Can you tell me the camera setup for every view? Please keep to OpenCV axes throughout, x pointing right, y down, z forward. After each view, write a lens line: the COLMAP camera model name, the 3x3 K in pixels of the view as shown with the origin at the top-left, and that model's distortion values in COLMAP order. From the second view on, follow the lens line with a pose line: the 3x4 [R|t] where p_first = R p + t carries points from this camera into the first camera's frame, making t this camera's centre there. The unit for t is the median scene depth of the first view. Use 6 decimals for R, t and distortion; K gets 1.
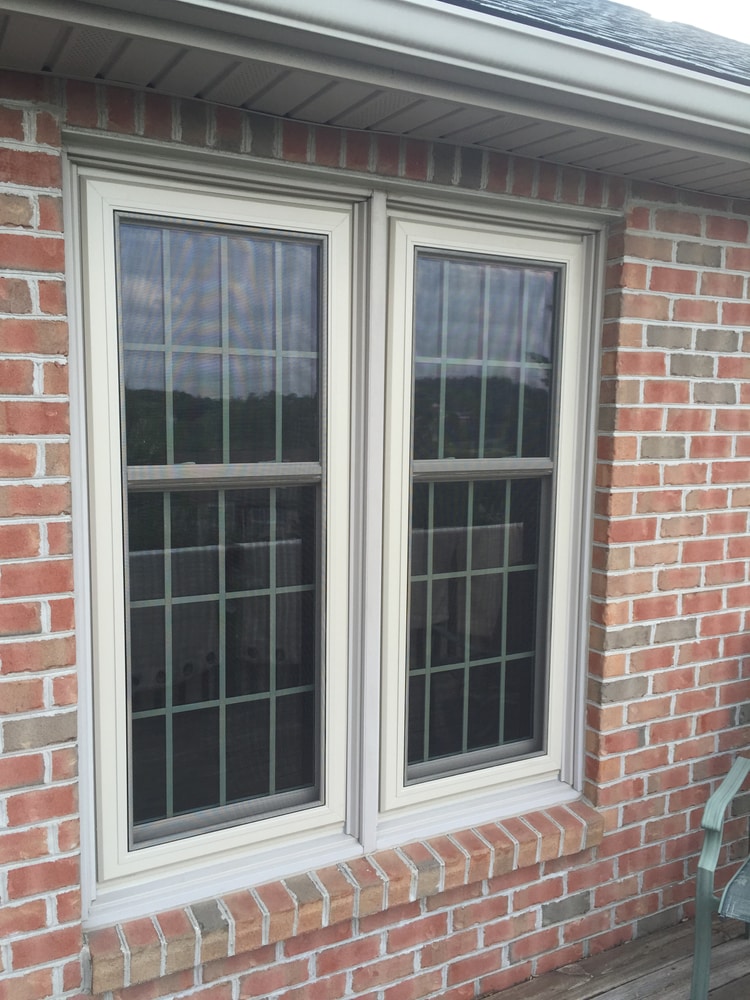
lens RADIAL K [[834.4, 0, 379.1], [0, 834.4, 506.0], [0, 0, 1]] dist [0.065916, -0.112246]
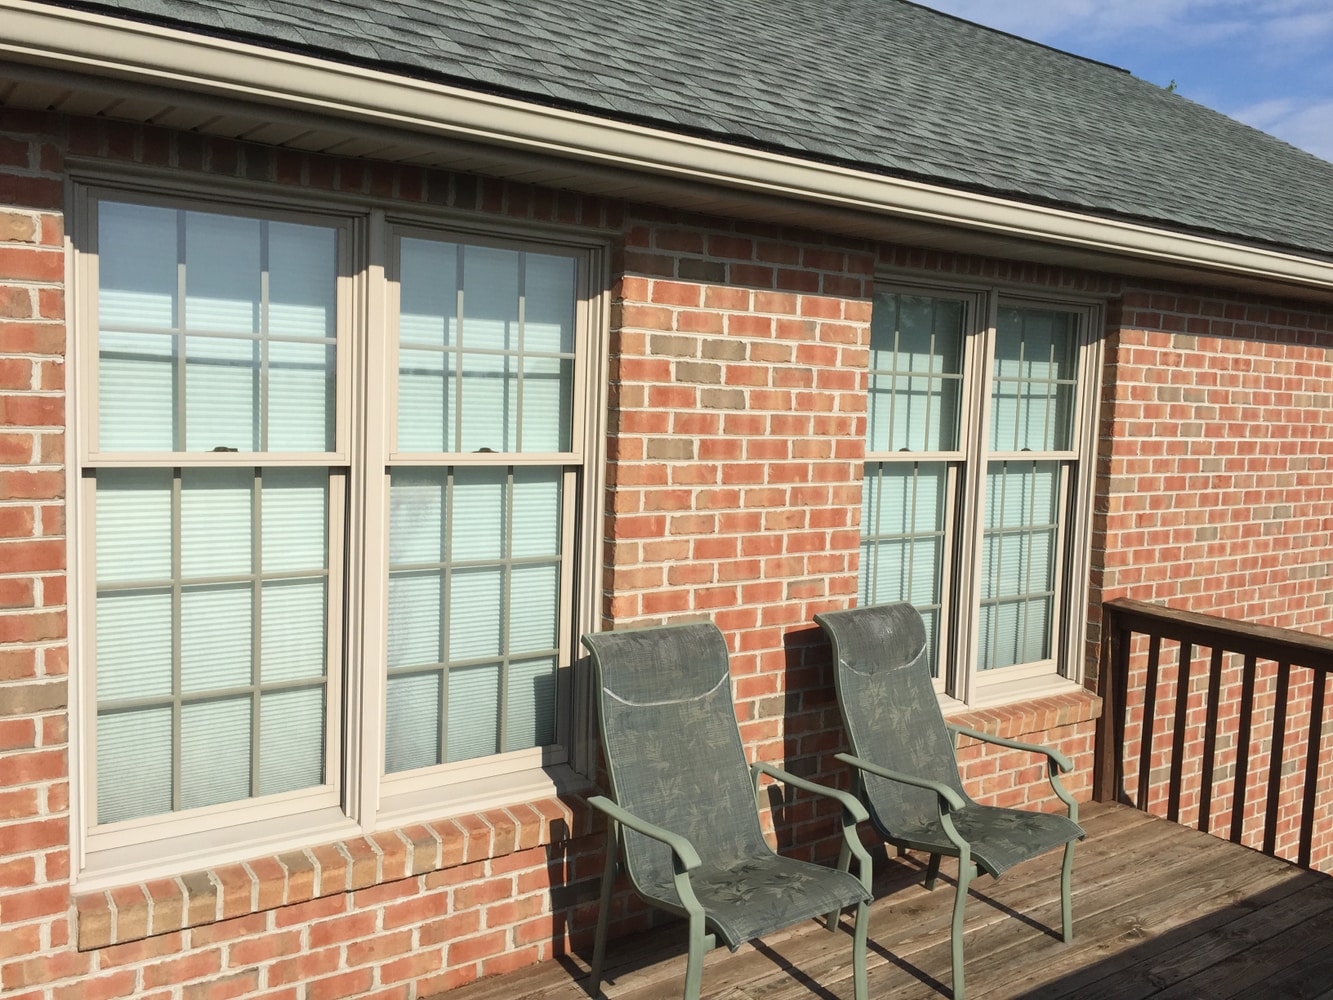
lens RADIAL K [[1112.2, 0, 679.5], [0, 1112.2, 498.7], [0, 0, 1]] dist [0.065916, -0.112246]
pose [[0.991021, 0.013568, 0.133018, 0.149698], [-0.010970, 0.999735, -0.020238, 0.019494], [-0.133258, 0.018597, 0.990907, -0.359039]]
